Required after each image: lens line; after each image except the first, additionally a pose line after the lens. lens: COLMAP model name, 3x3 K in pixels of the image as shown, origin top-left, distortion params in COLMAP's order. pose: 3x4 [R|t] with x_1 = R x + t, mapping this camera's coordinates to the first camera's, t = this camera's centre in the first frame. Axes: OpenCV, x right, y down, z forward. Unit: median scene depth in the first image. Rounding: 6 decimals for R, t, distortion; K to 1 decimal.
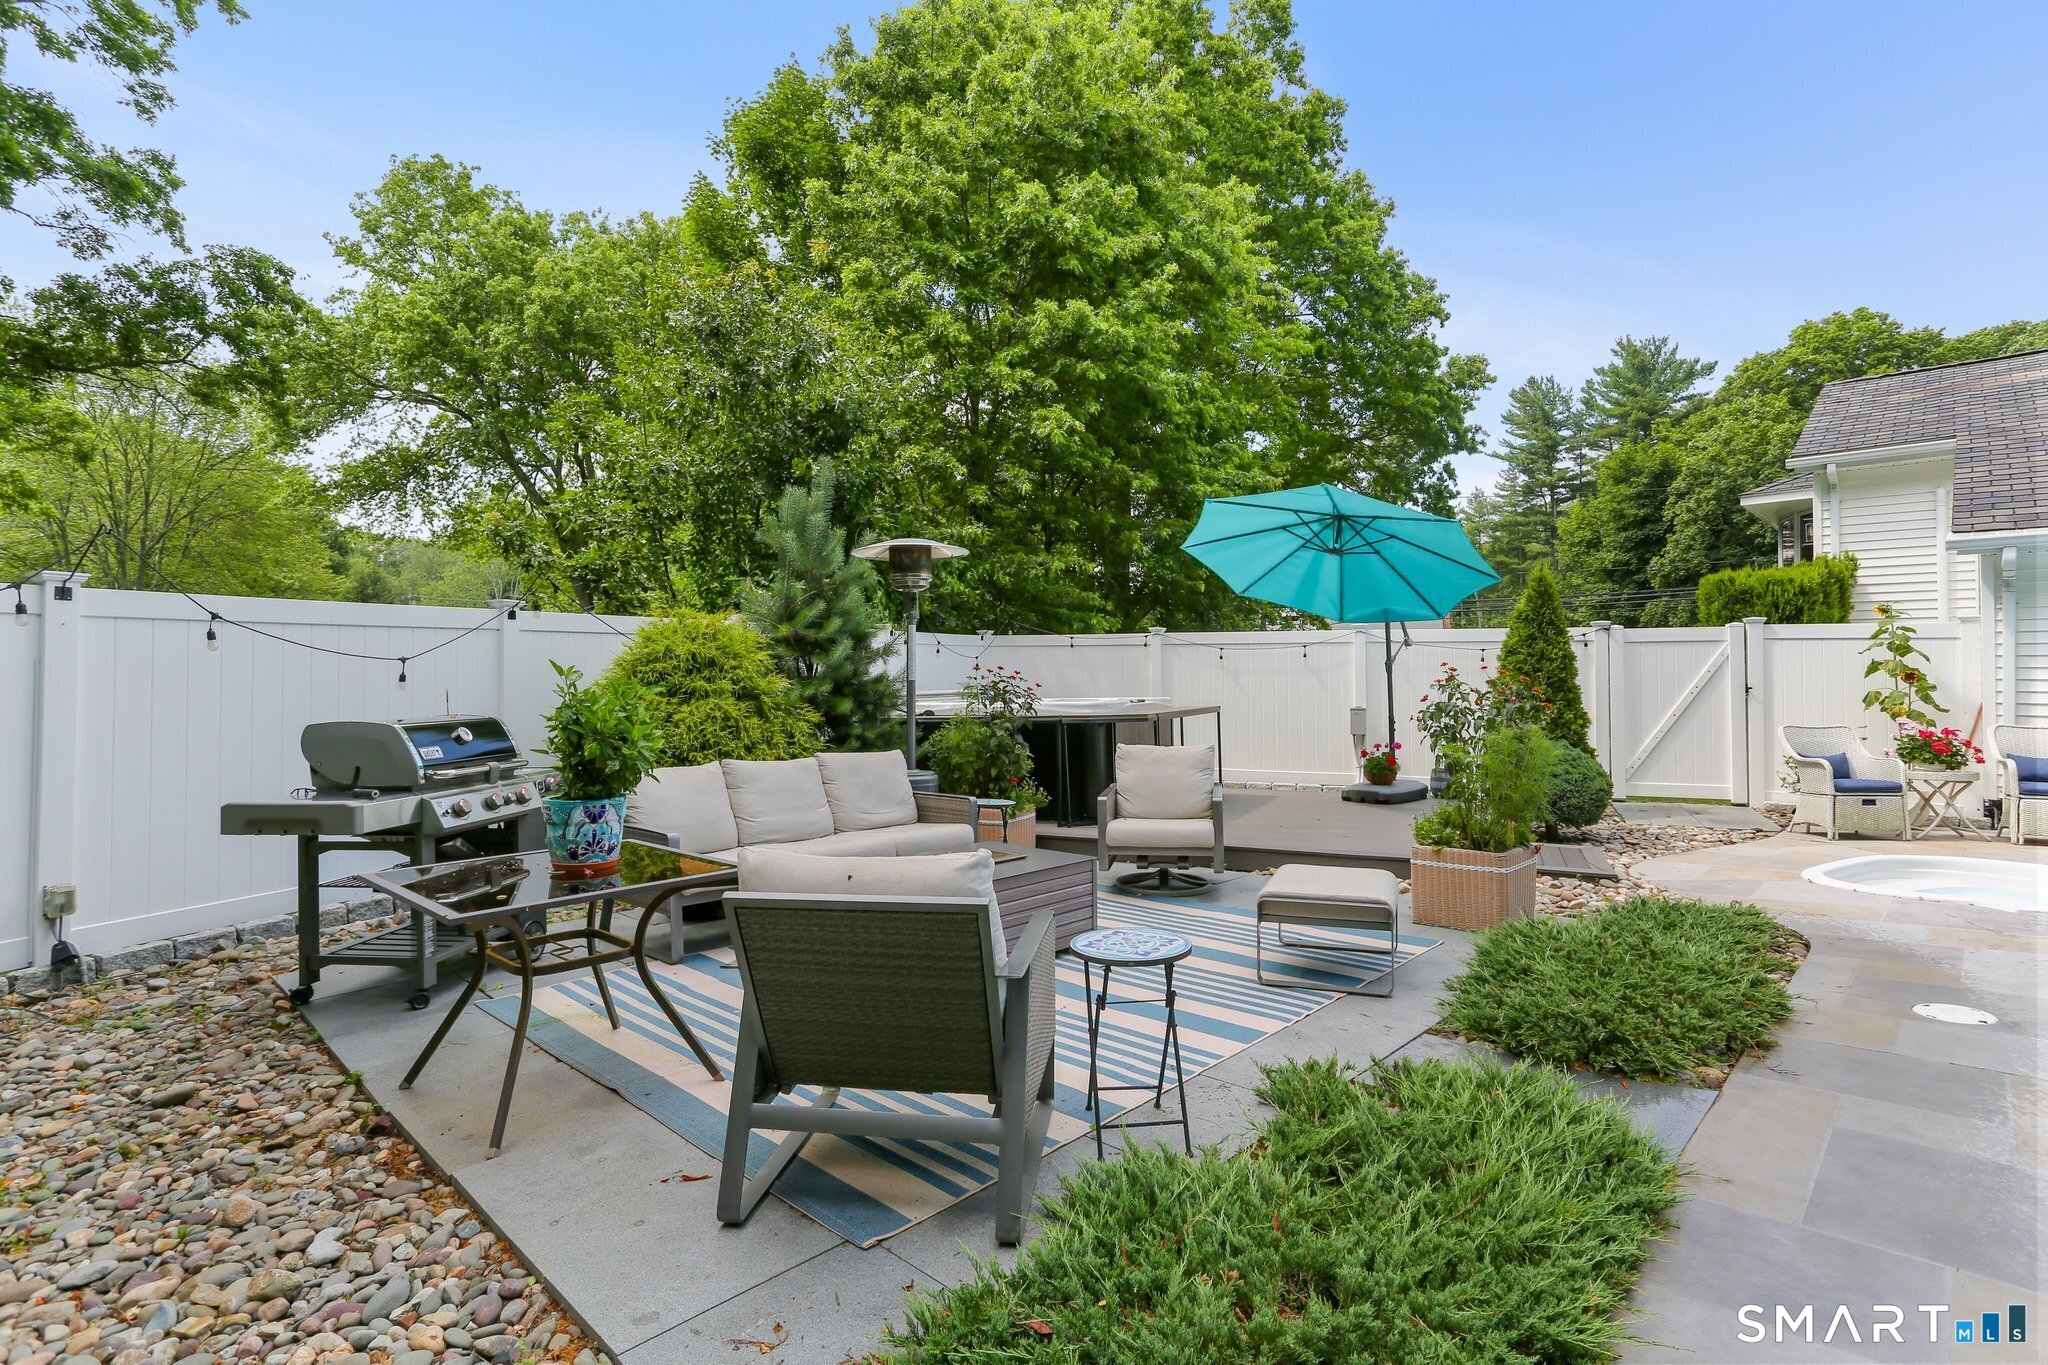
lens RADIAL K [[991.0, 0, 1015.6], [0, 991.0, 668.5], [0, 0, 1]] dist [-0.054854, 0.031807]
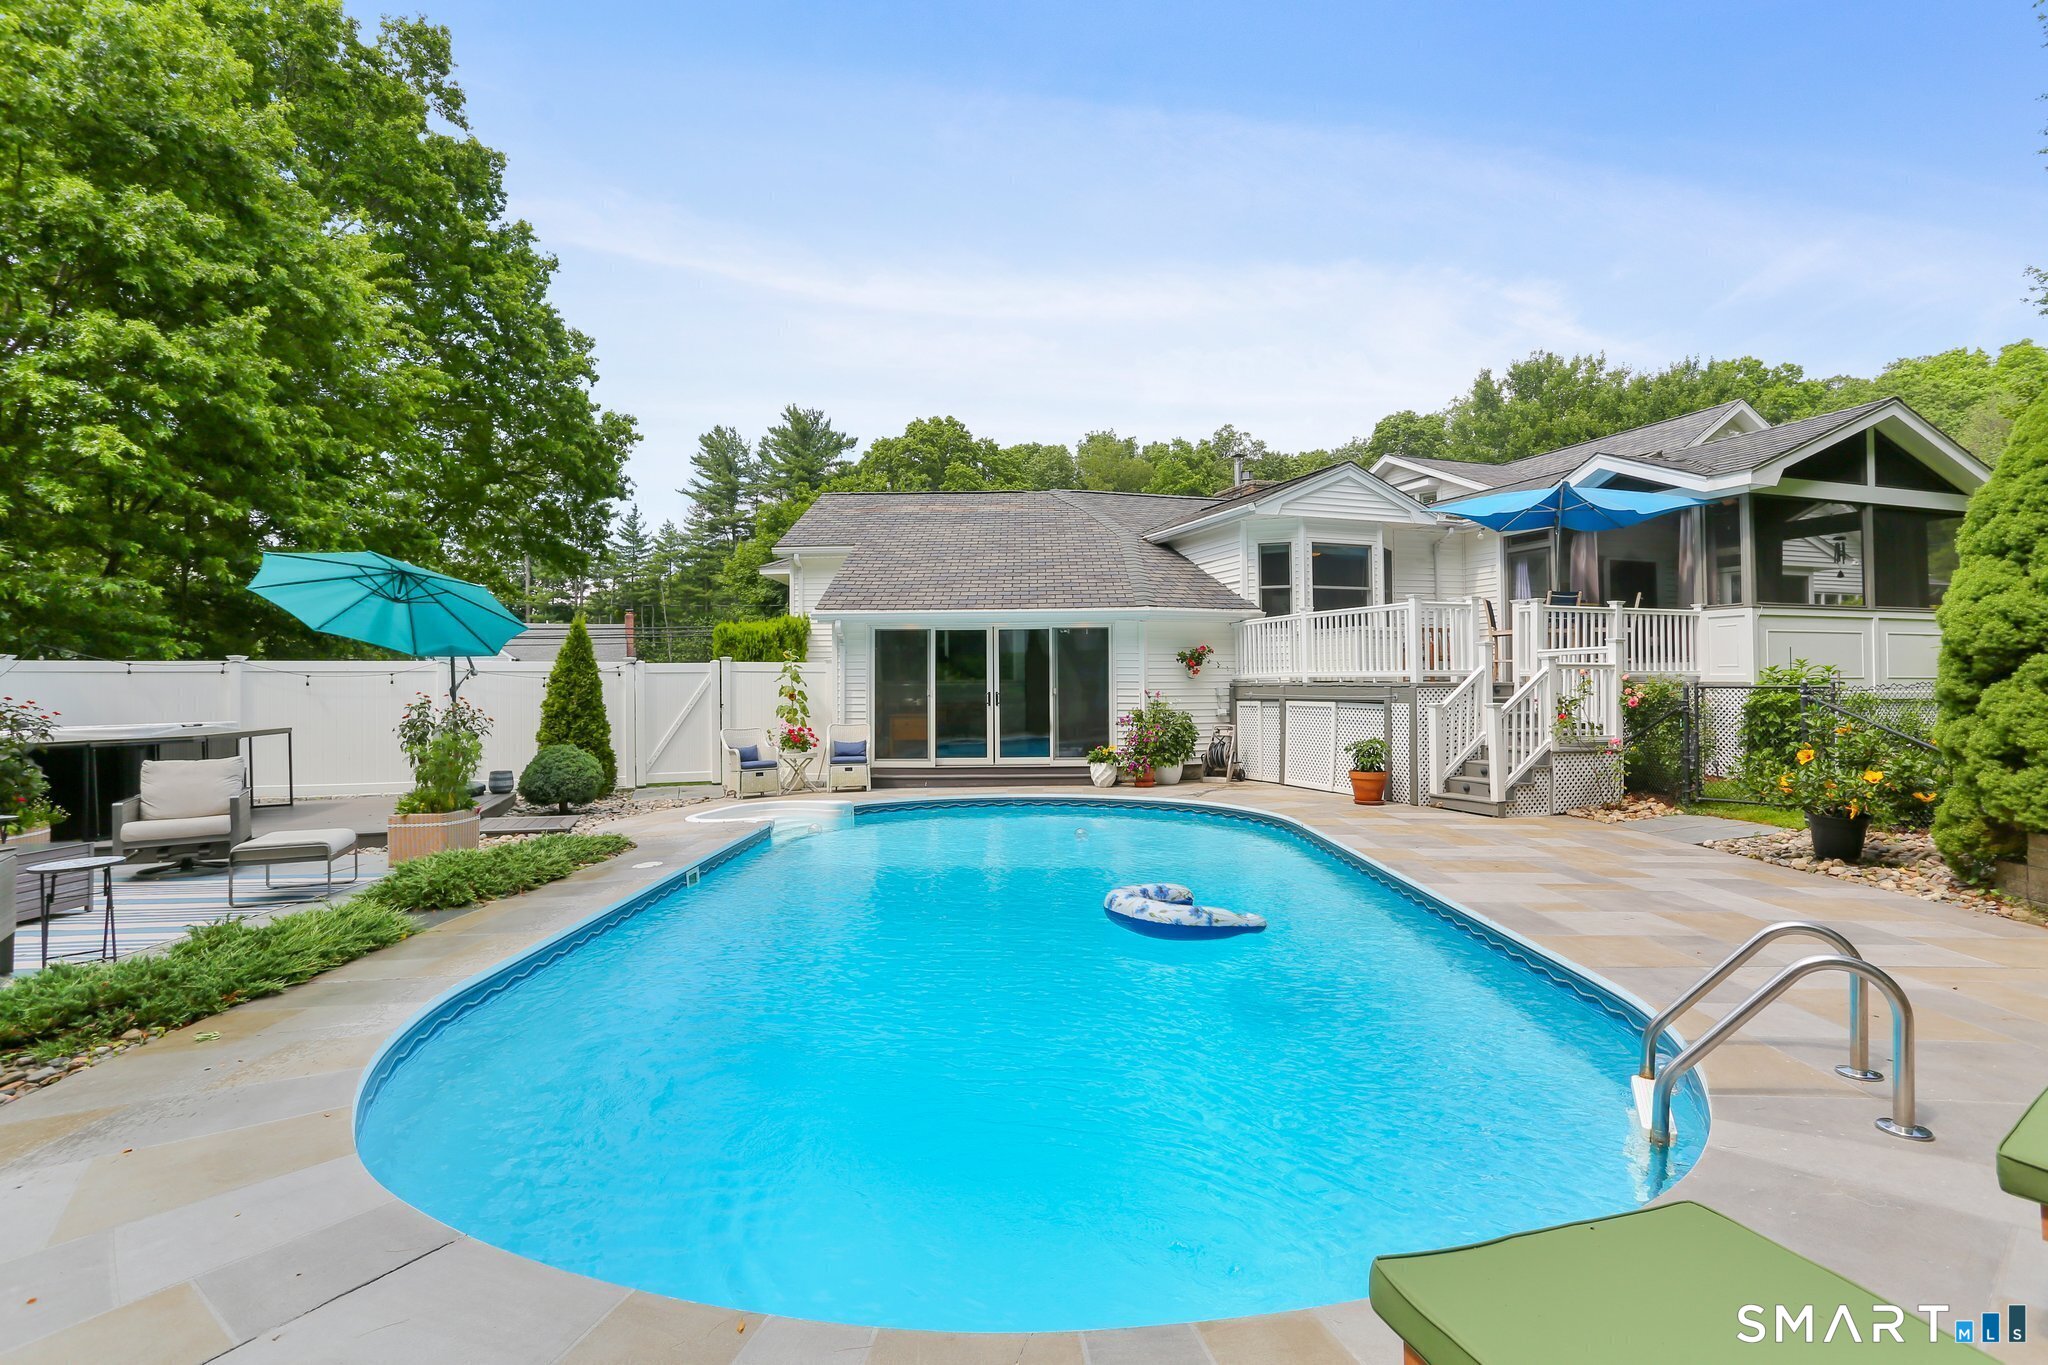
lens RADIAL K [[991.0, 0, 1015.6], [0, 991.0, 668.5], [0, 0, 1]] dist [-0.054854, 0.031807]
pose [[0.723481, 0.007785, 0.690301, 0.027259], [0.005955, 0.999829, -0.017516, -0.004168], [-0.690319, 0.016783, 0.723310, -0.276407]]
